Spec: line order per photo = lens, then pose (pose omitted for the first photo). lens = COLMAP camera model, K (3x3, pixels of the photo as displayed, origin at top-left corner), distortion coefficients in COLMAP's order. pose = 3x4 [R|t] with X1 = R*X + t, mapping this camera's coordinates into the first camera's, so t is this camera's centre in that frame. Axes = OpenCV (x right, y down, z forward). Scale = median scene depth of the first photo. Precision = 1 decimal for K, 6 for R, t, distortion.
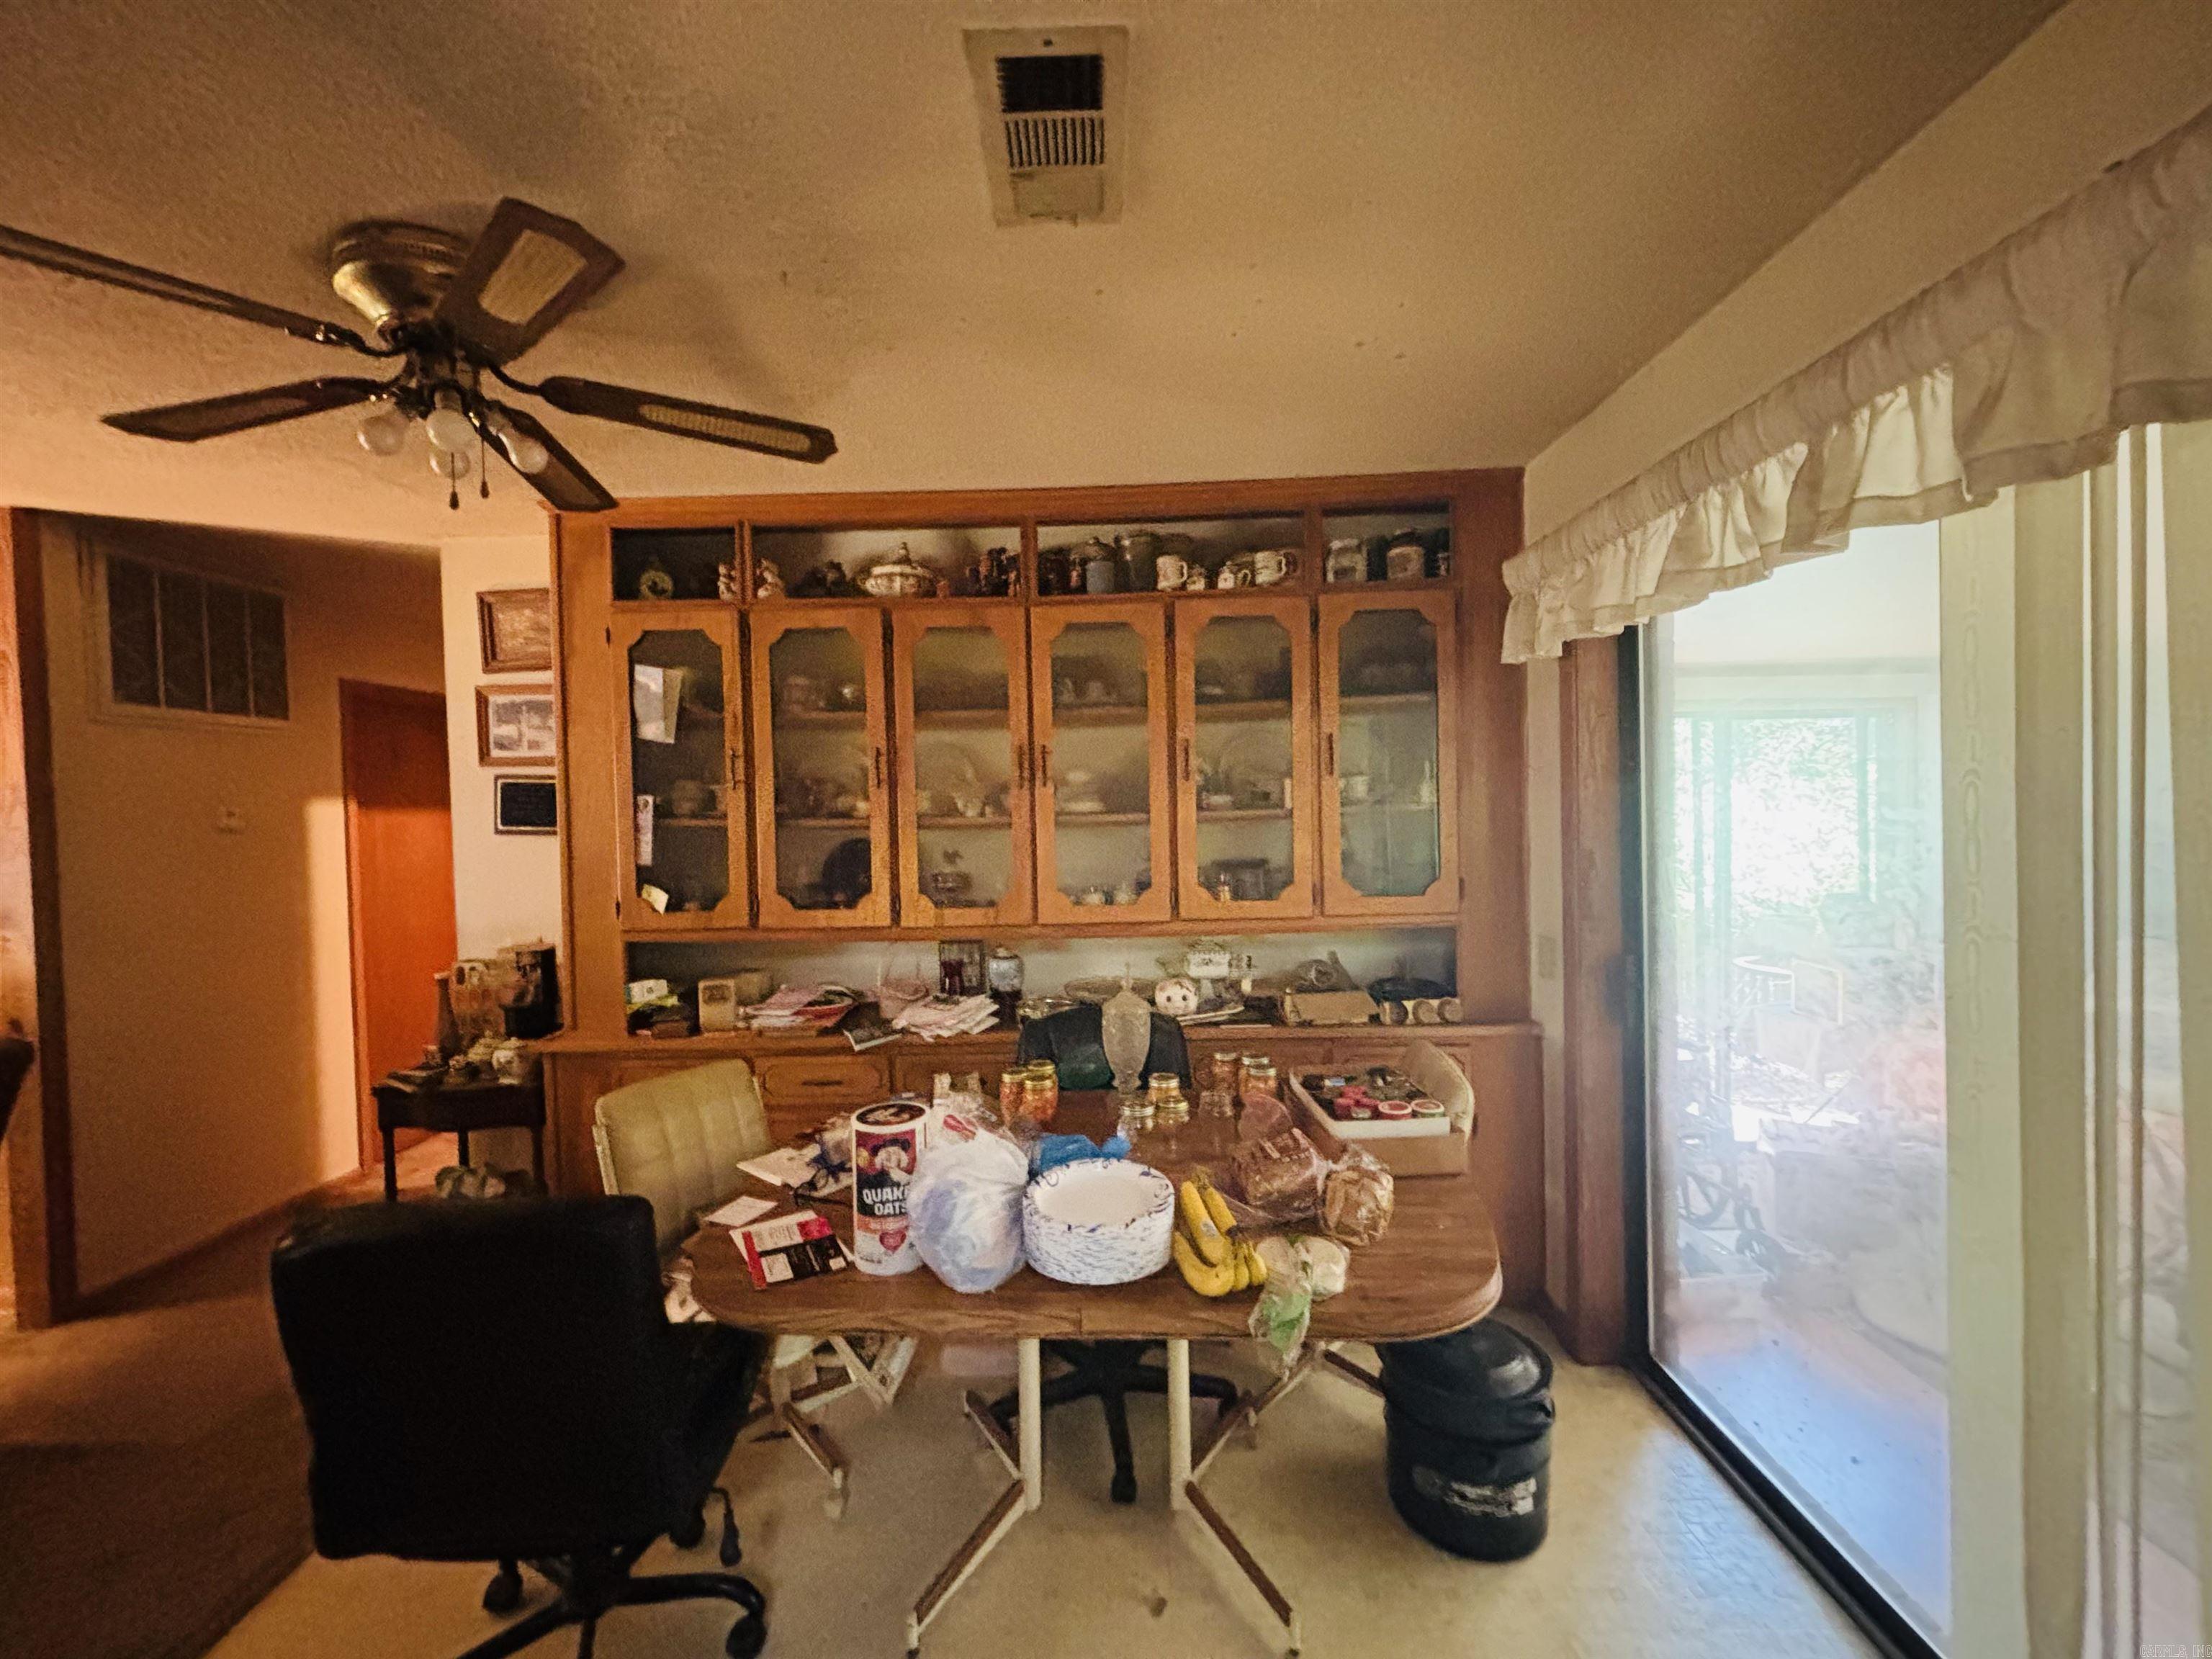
lens RADIAL K [[893.5, 0, 1110.0], [0, 893.5, 830.9], [0, 0, 1]] dist [-0.000827, -0.000630]
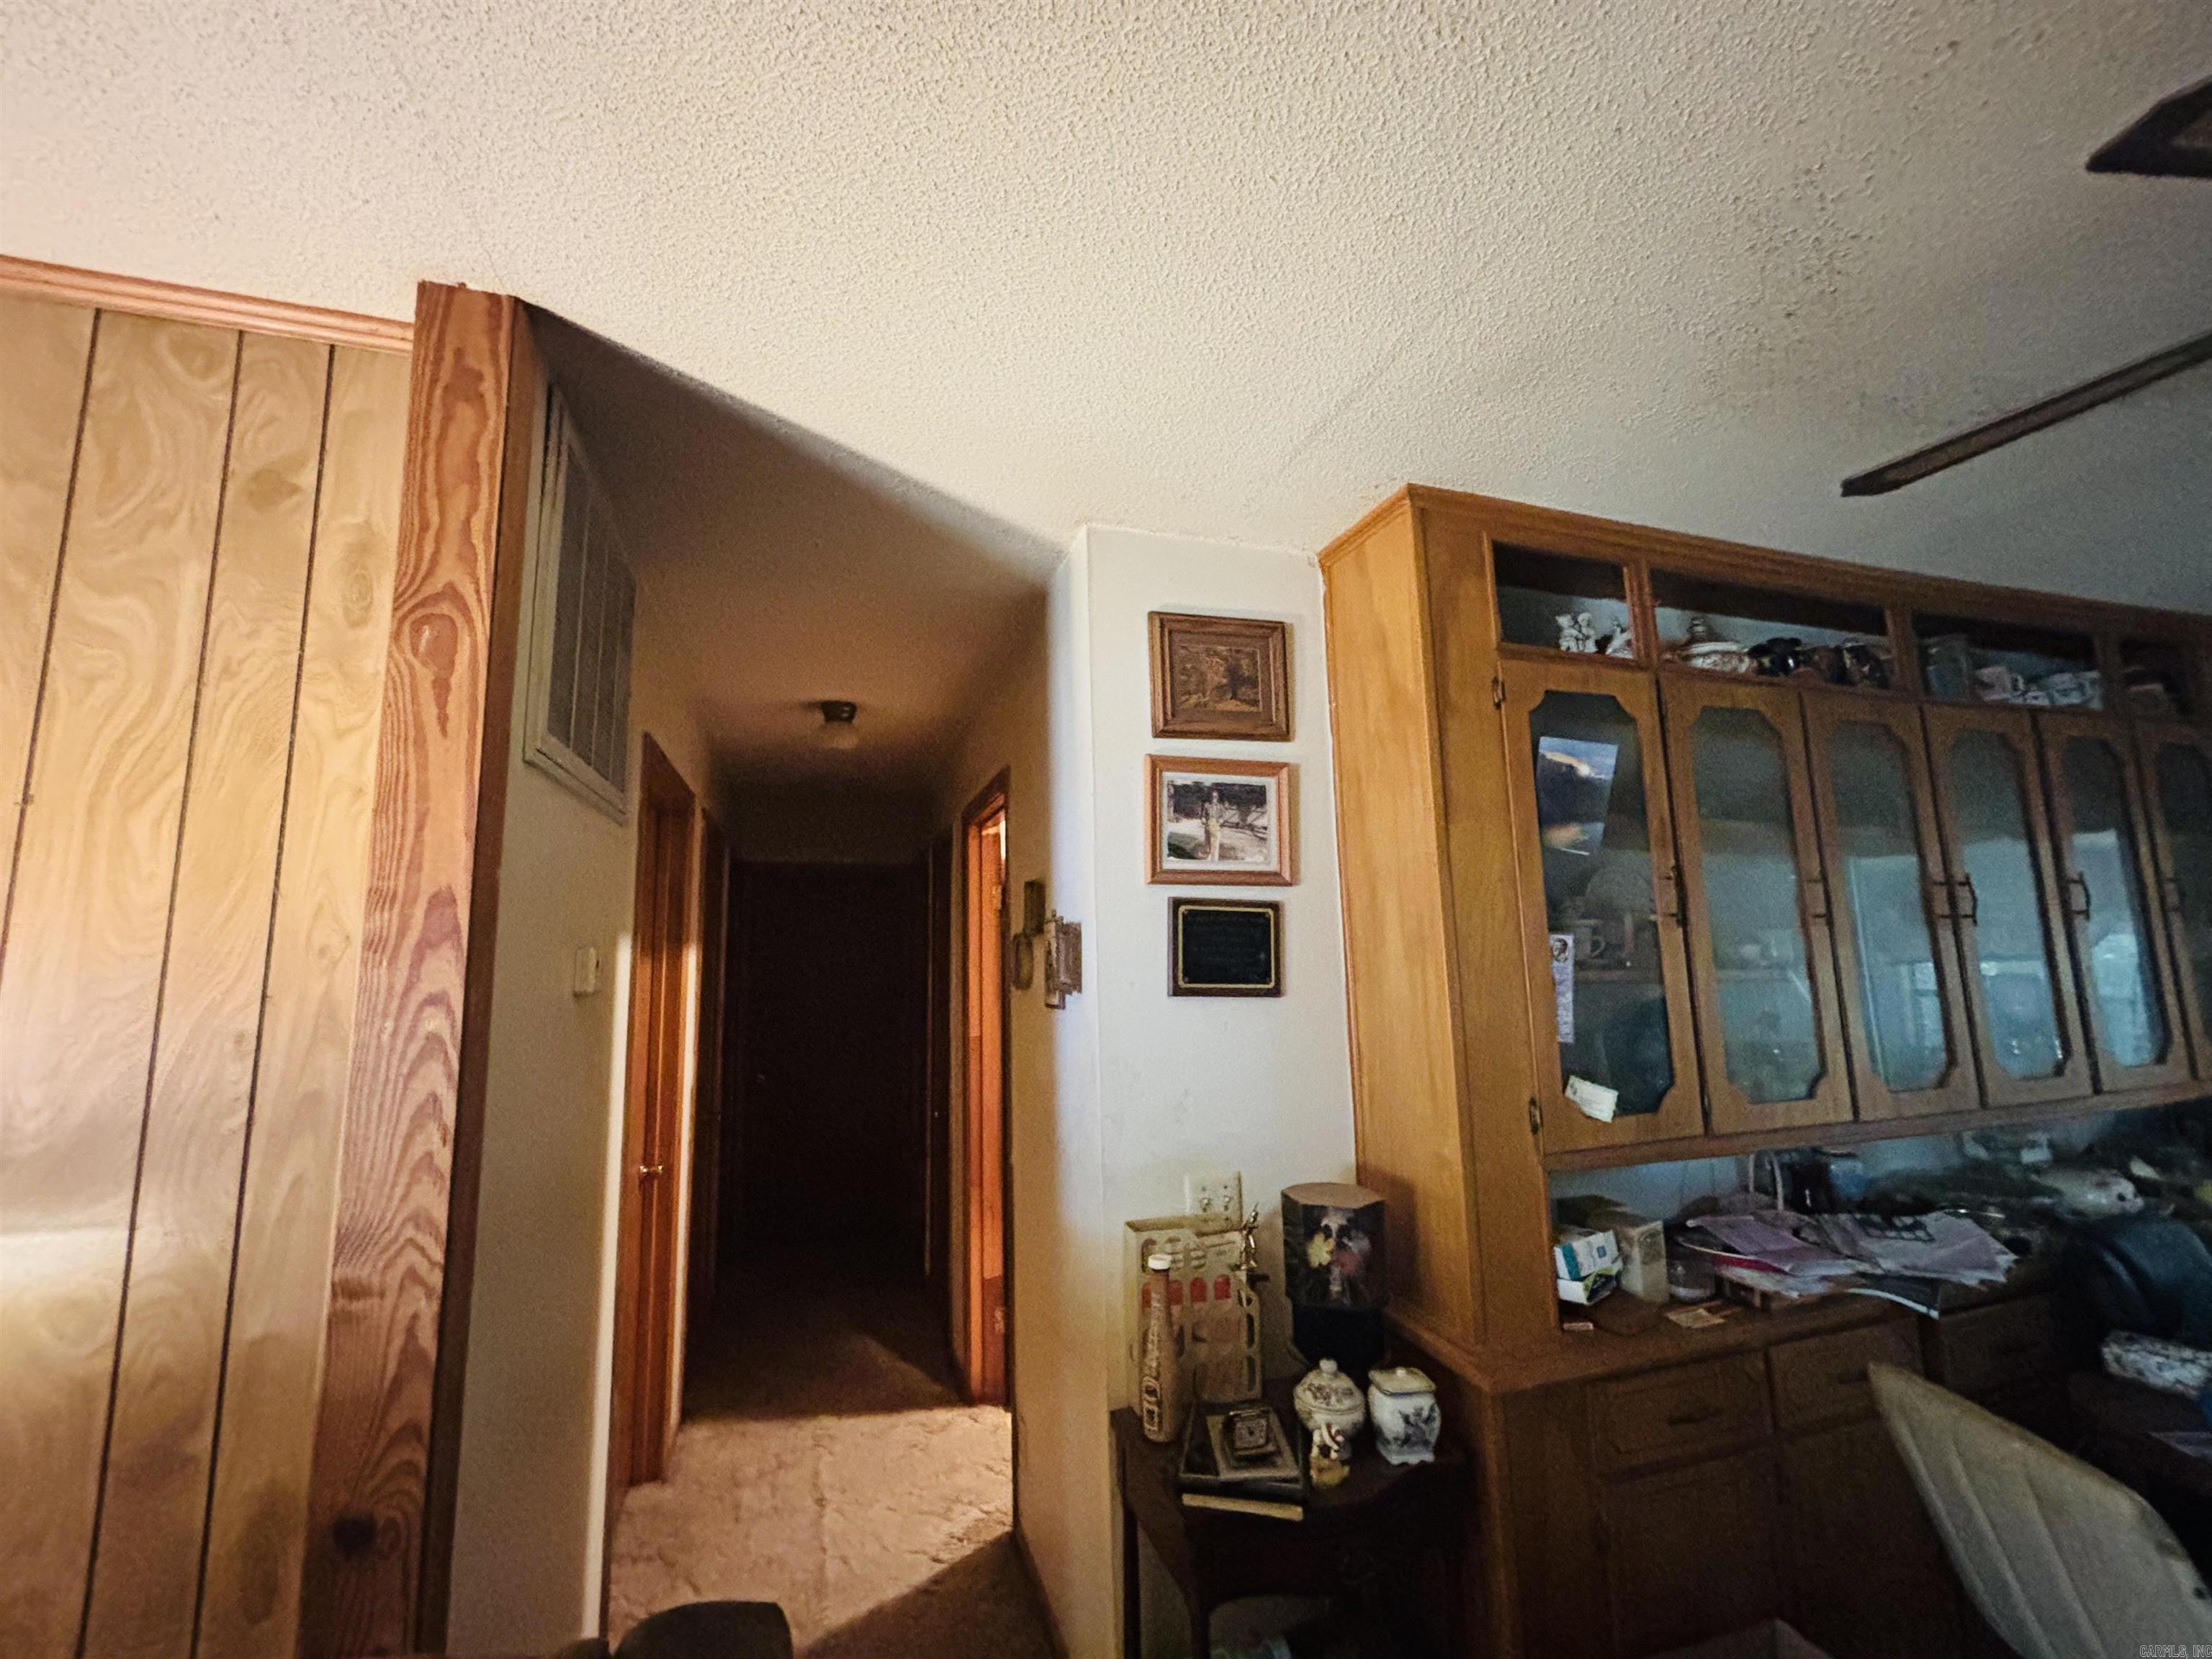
lens RADIAL K [[893.5, 0, 1099.5], [0, 893.5, 827.5], [0, 0, 1]] dist [-0.000827, -0.000630]
pose [[0.949406, 0.048401, 0.310299, -1.043916], [0.004752, 0.985726, -0.168293, -0.007772], [-0.314016, 0.161253, 0.935624, 0.482027]]
